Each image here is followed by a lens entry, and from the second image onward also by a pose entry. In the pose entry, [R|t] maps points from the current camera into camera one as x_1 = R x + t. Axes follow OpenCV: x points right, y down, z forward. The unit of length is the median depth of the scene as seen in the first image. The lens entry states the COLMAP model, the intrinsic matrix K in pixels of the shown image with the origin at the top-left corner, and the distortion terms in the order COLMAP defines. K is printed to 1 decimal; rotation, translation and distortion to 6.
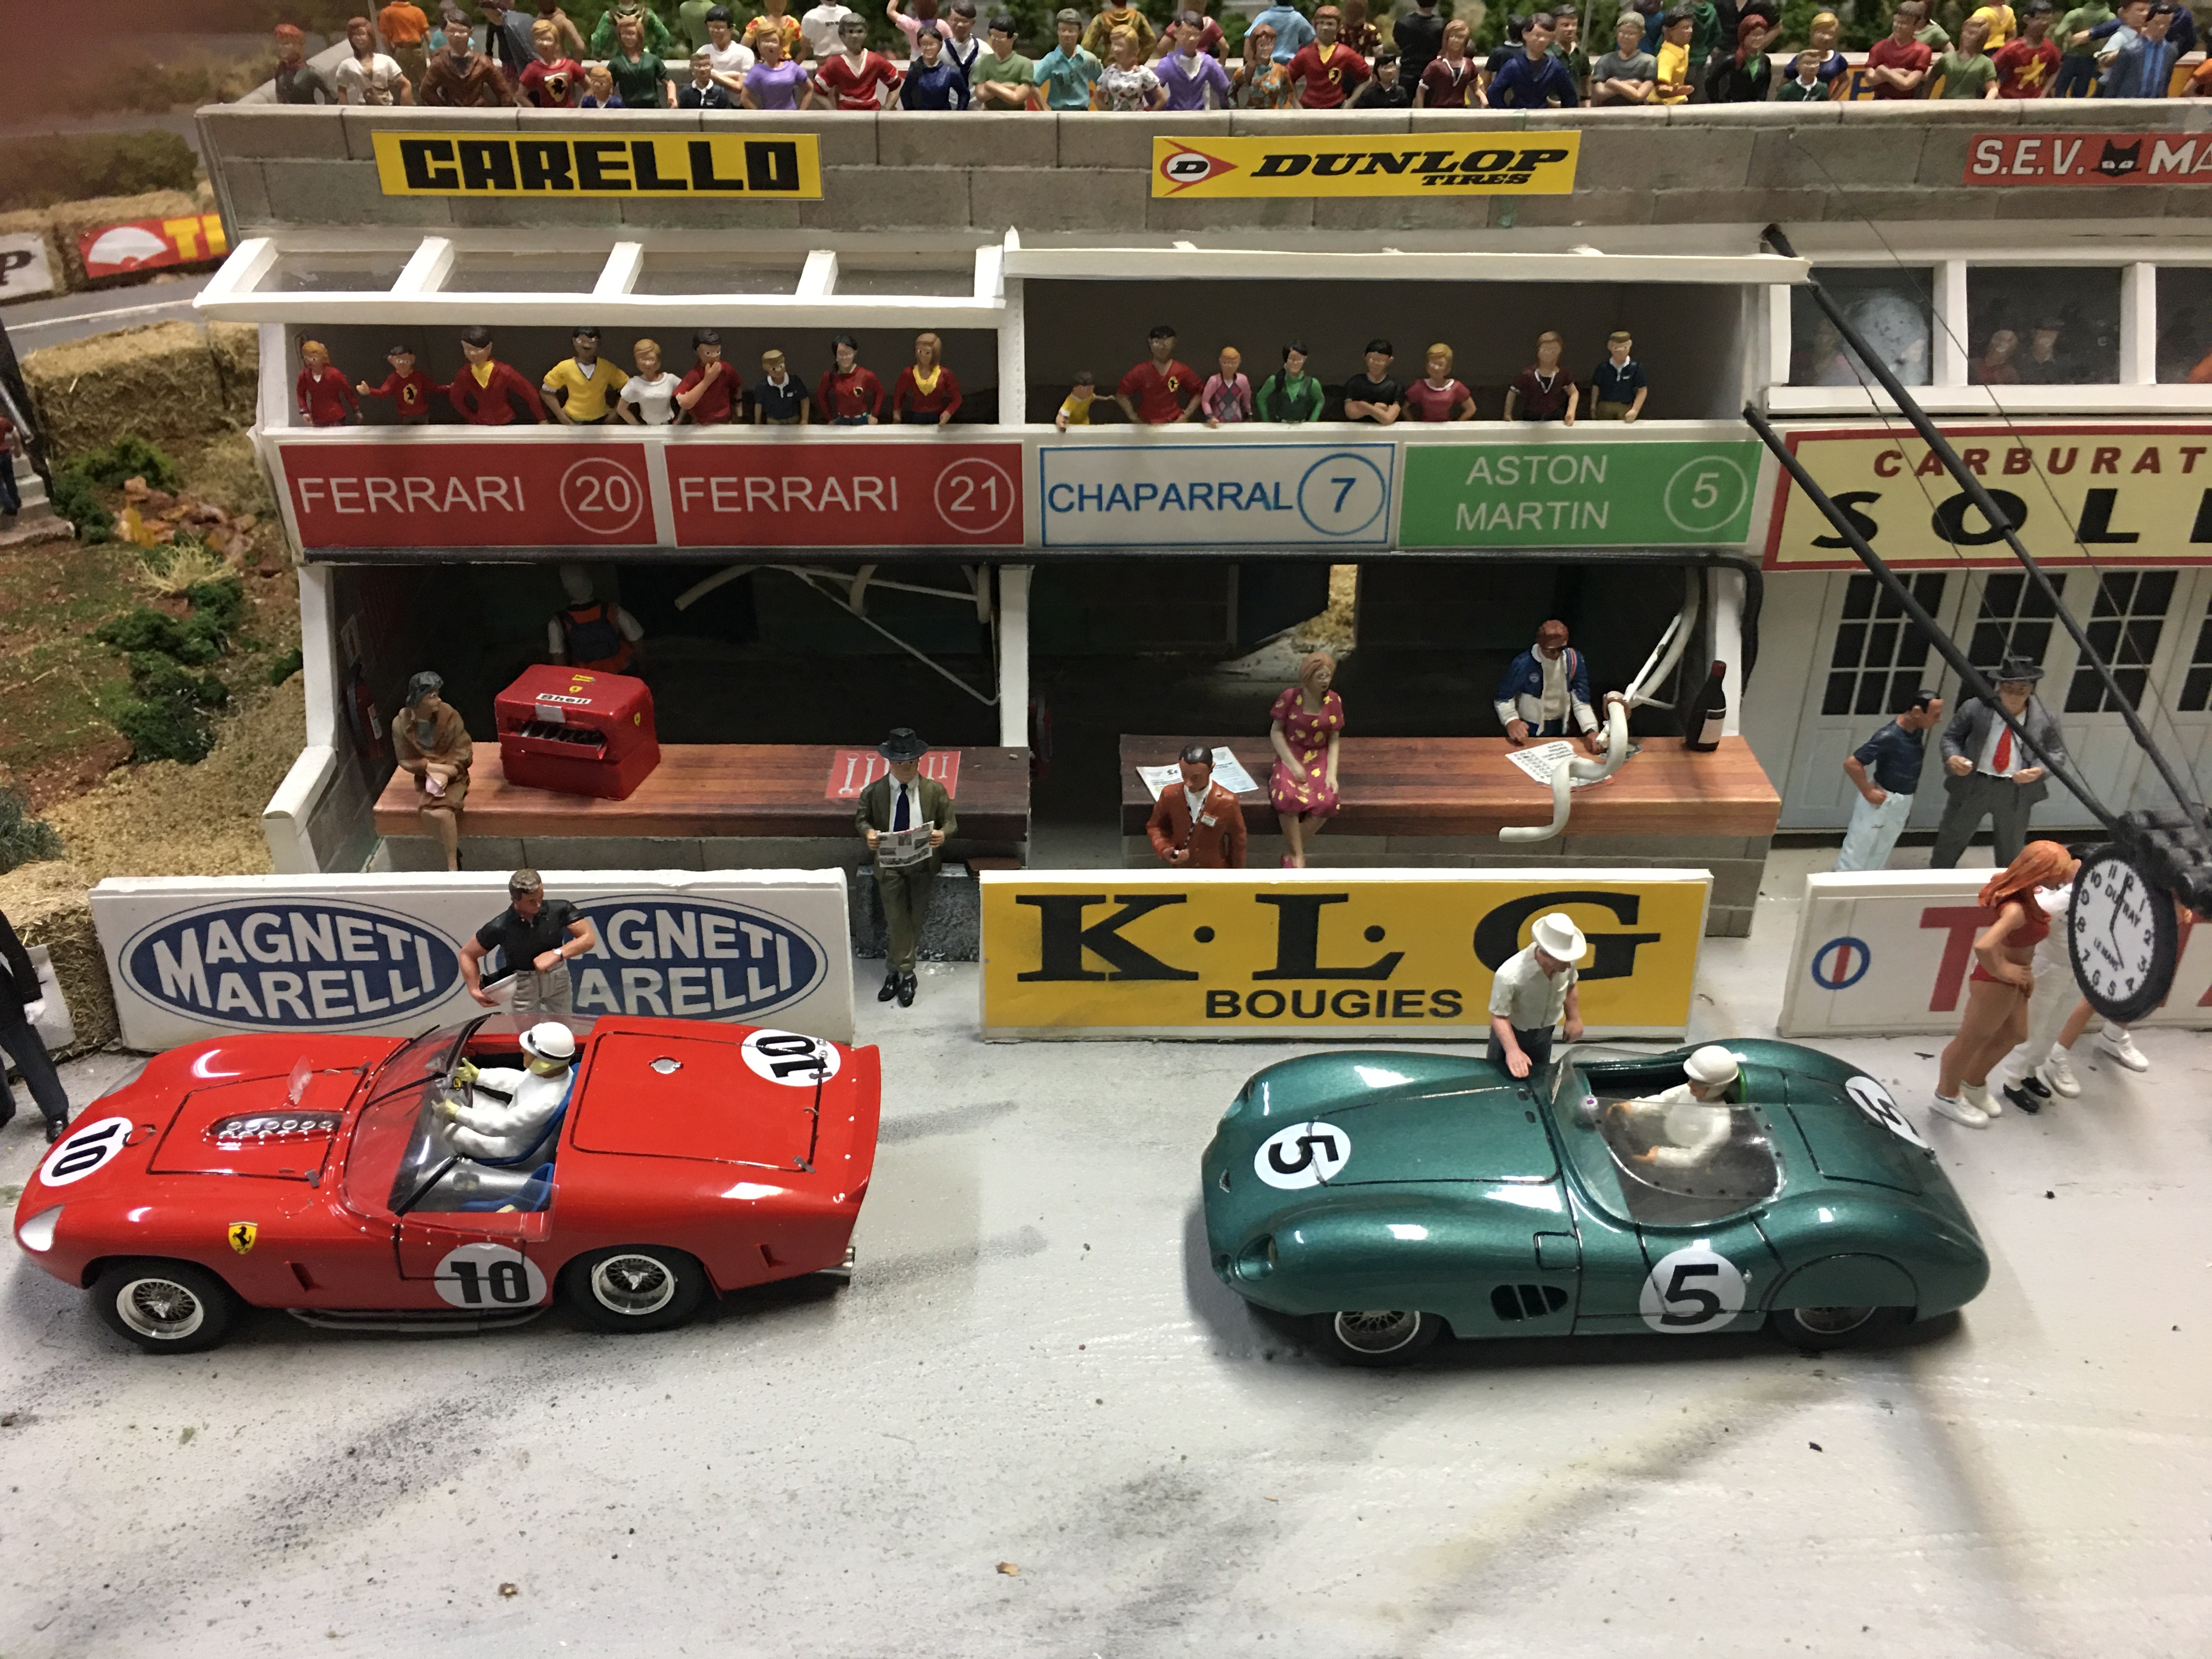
lens RADIAL K [[1906.9, 0, 1097.0], [0, 1906.9, 808.3], [0, 0, 1]] dist [0.080417, -0.115637]
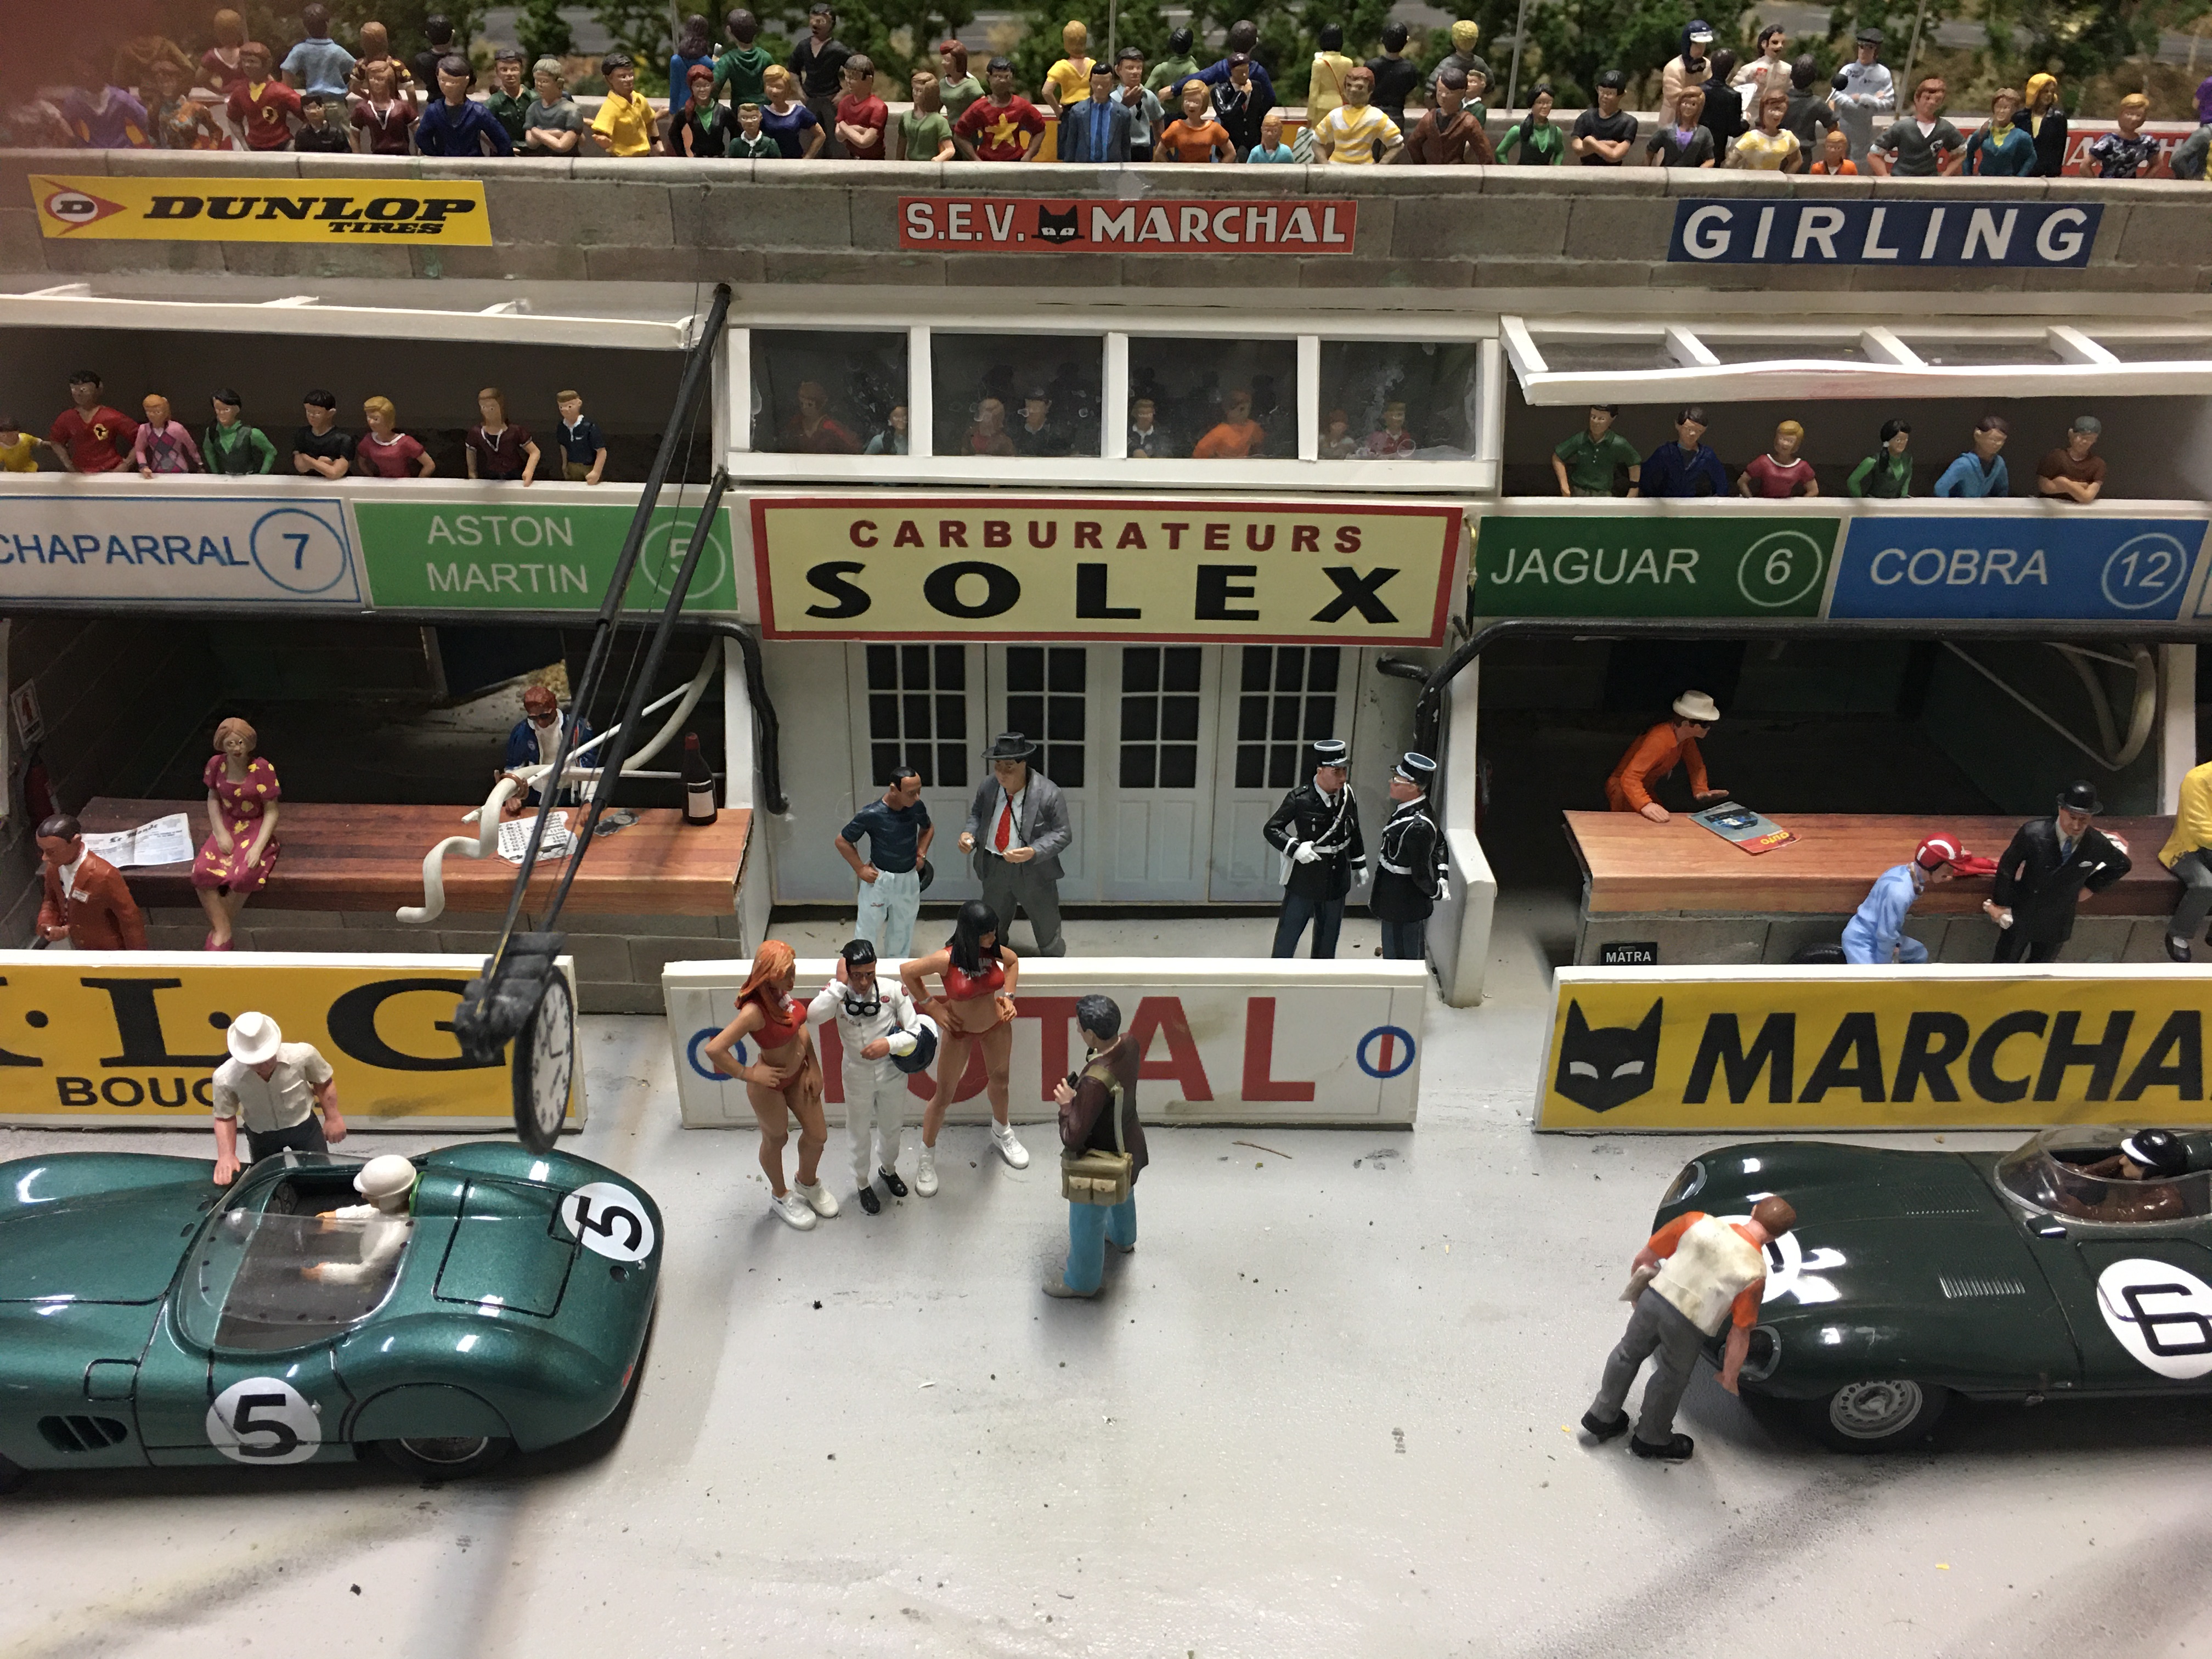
lens RADIAL K [[1906.9, 0, 1087.0], [0, 1906.9, 812.5], [0, 0, 1]] dist [0.080417, -0.115637]
pose [[0.999787, 0.014838, 0.014340, 0.532020], [-0.014757, 0.999875, -0.005763, -0.035868], [-0.014424, 0.005550, 0.999881, 0.038349]]
